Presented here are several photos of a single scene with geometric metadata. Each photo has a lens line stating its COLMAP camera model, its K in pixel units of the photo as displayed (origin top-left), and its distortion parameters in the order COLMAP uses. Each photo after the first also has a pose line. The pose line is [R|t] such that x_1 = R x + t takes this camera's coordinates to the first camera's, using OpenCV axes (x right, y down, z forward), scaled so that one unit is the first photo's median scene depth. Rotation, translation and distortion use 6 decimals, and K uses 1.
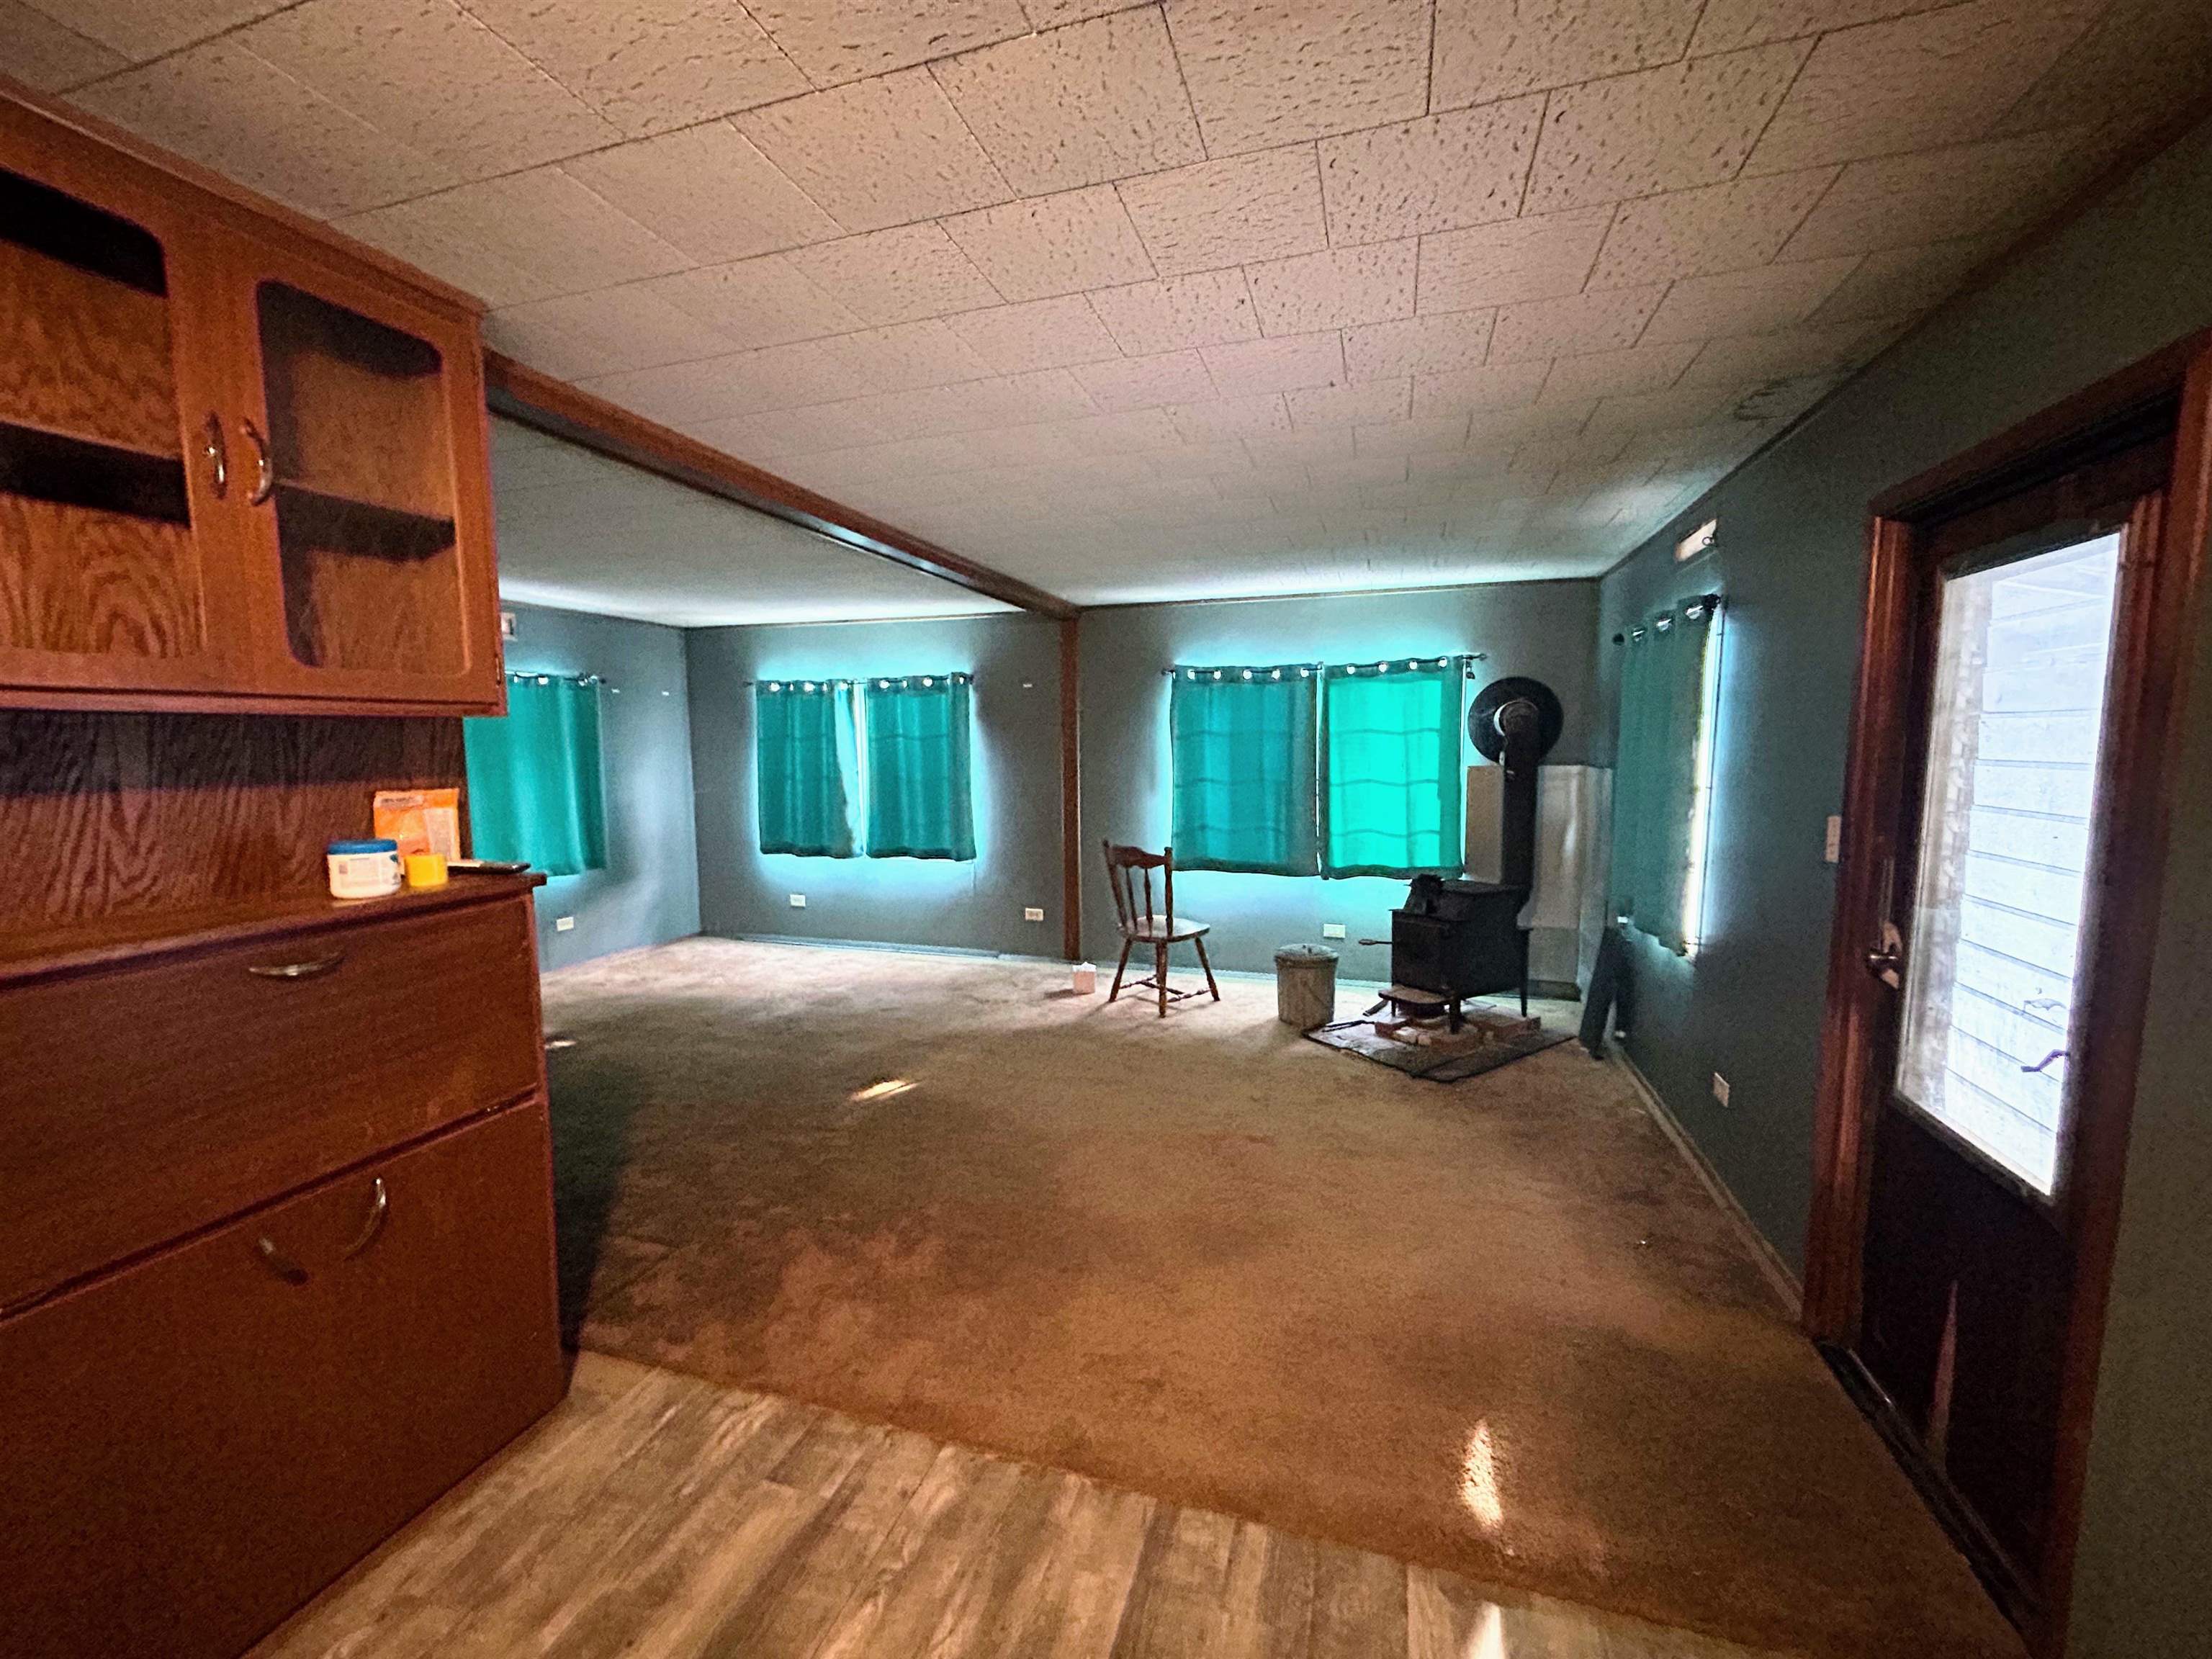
lens RADIAL K [[892.9, 0, 1102.2], [0, 892.9, 839.2], [0, 0, 1]] dist [-0.004400, -0.000362]
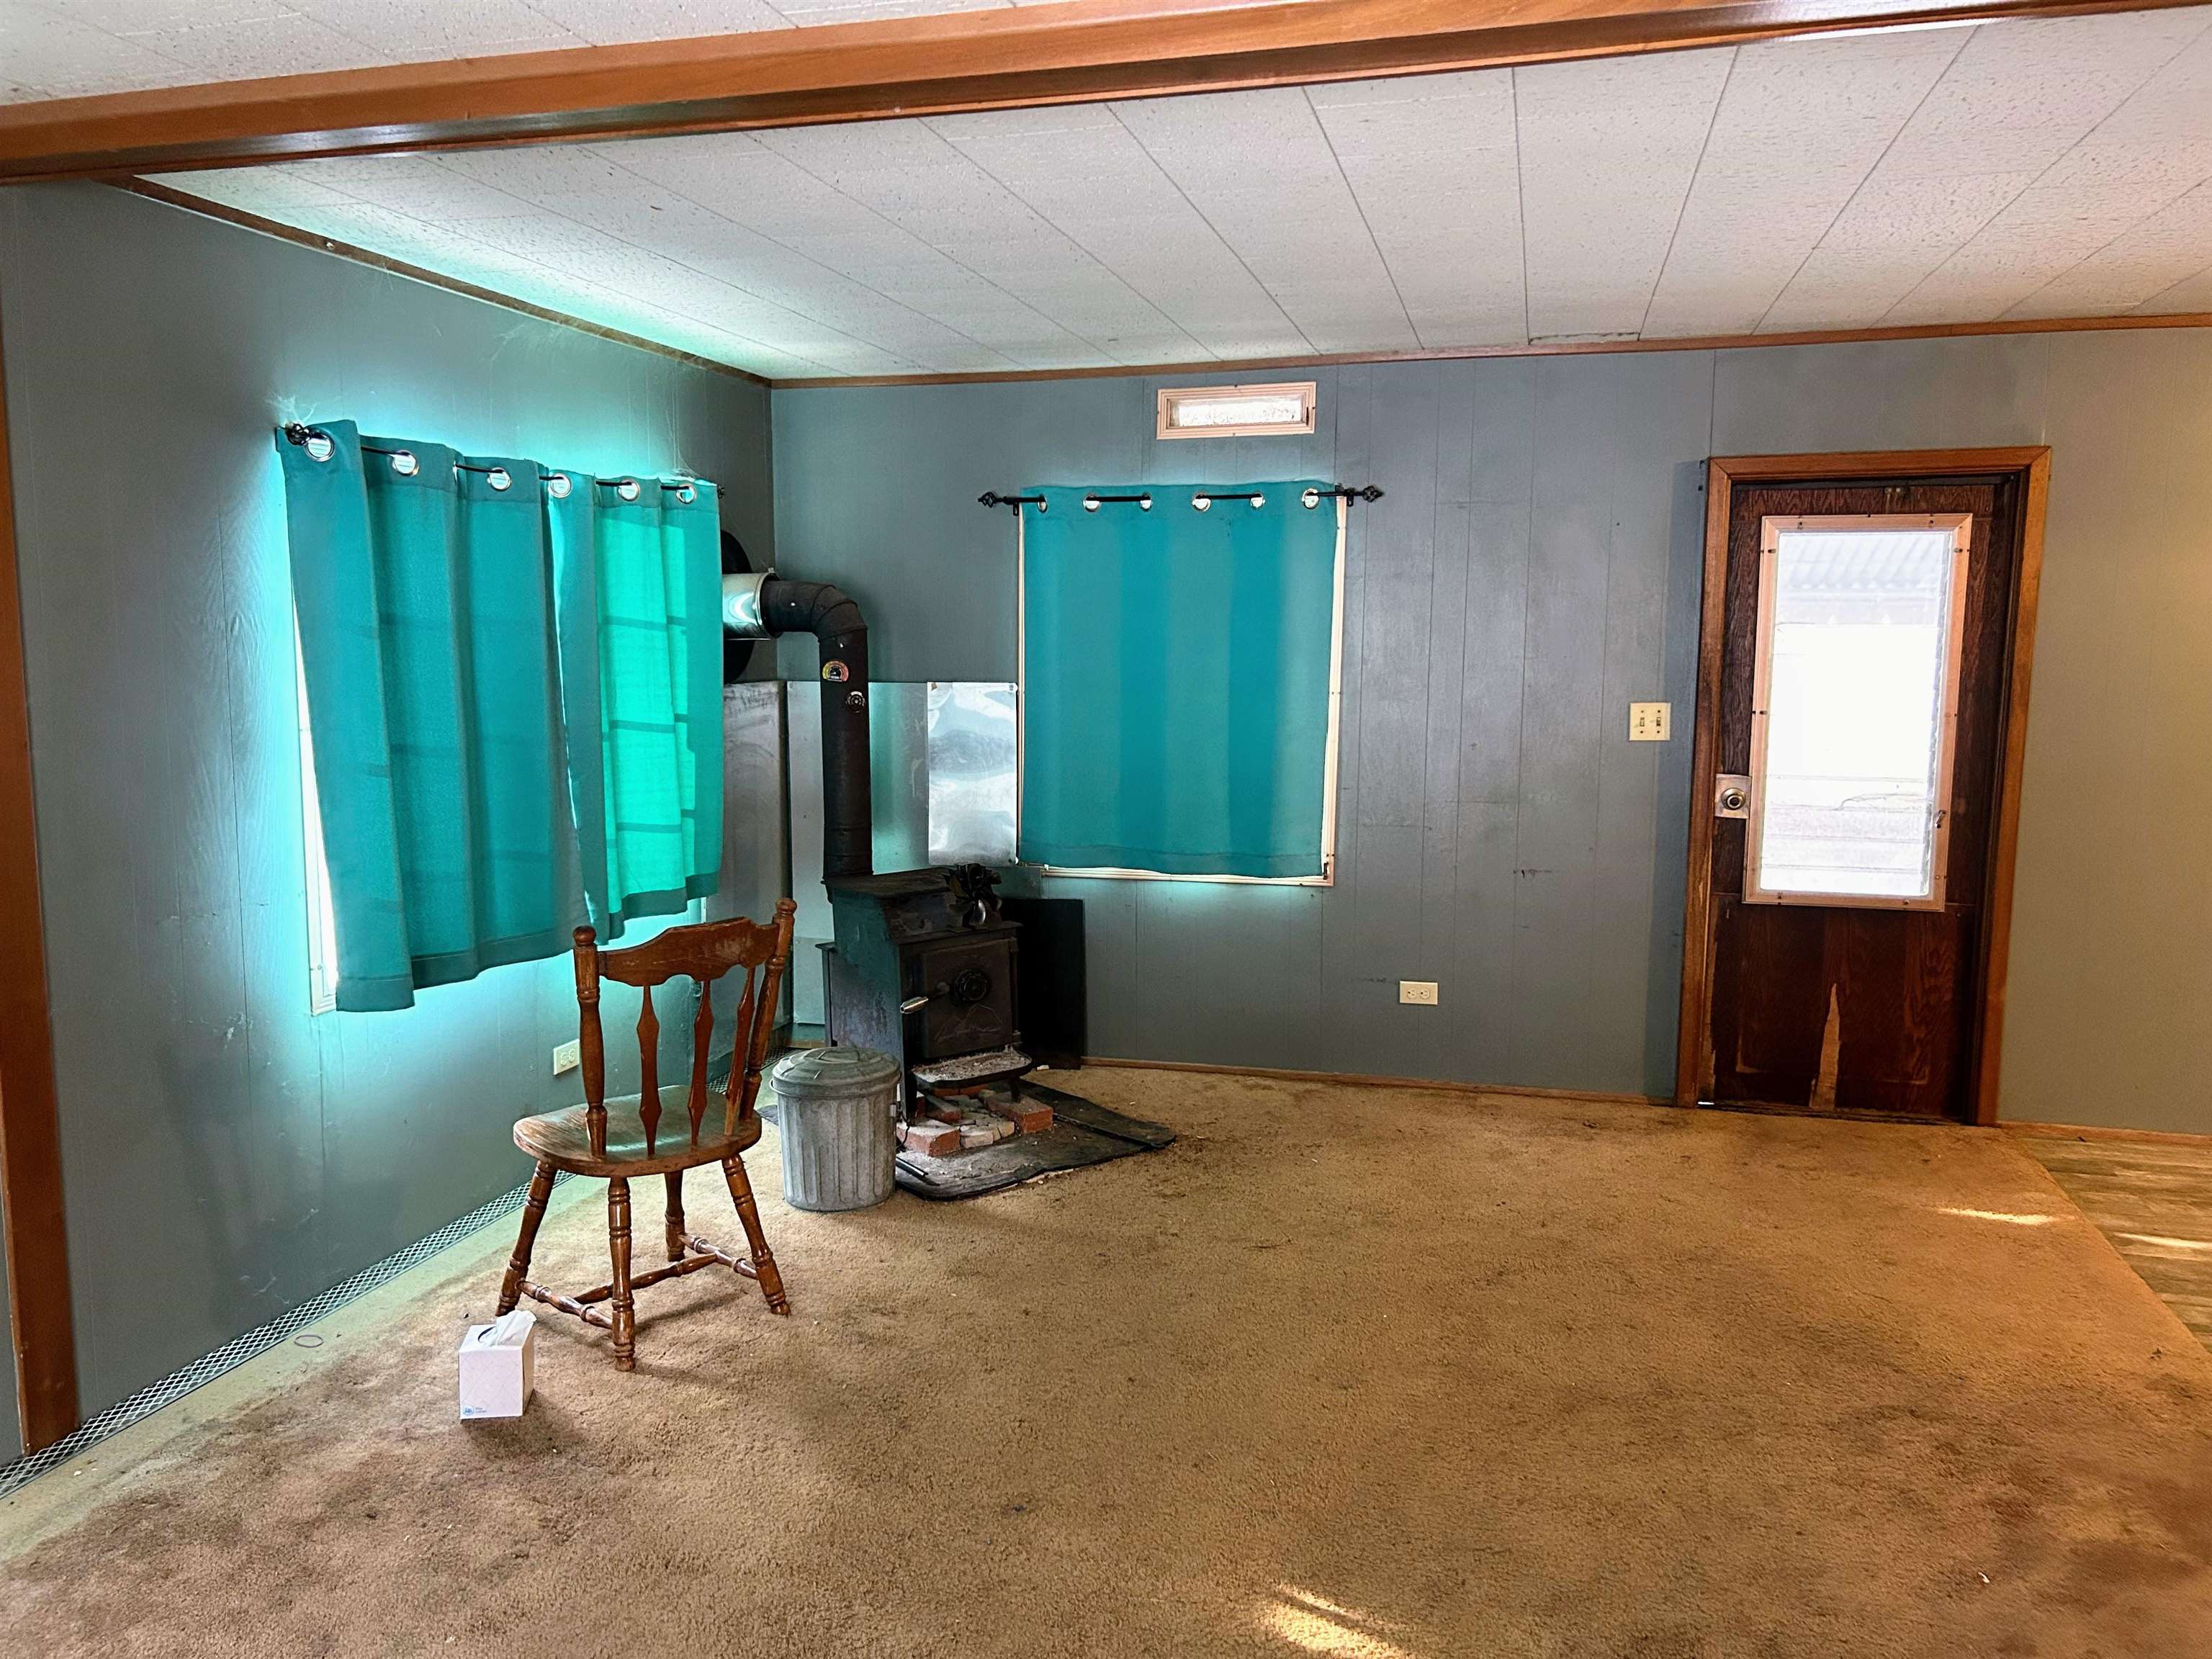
lens RADIAL K [[1678.2, 0, 1102.9], [0, 1678.2, 835.1], [0, 0, 1]] dist [-0.008702, -0.003025]
pose [[-0.045090, -0.117753, 0.992019, -0.711096], [0.113575, 0.985986, 0.122199, -0.099209], [-0.992506, 0.118178, -0.031085, 0.893628]]
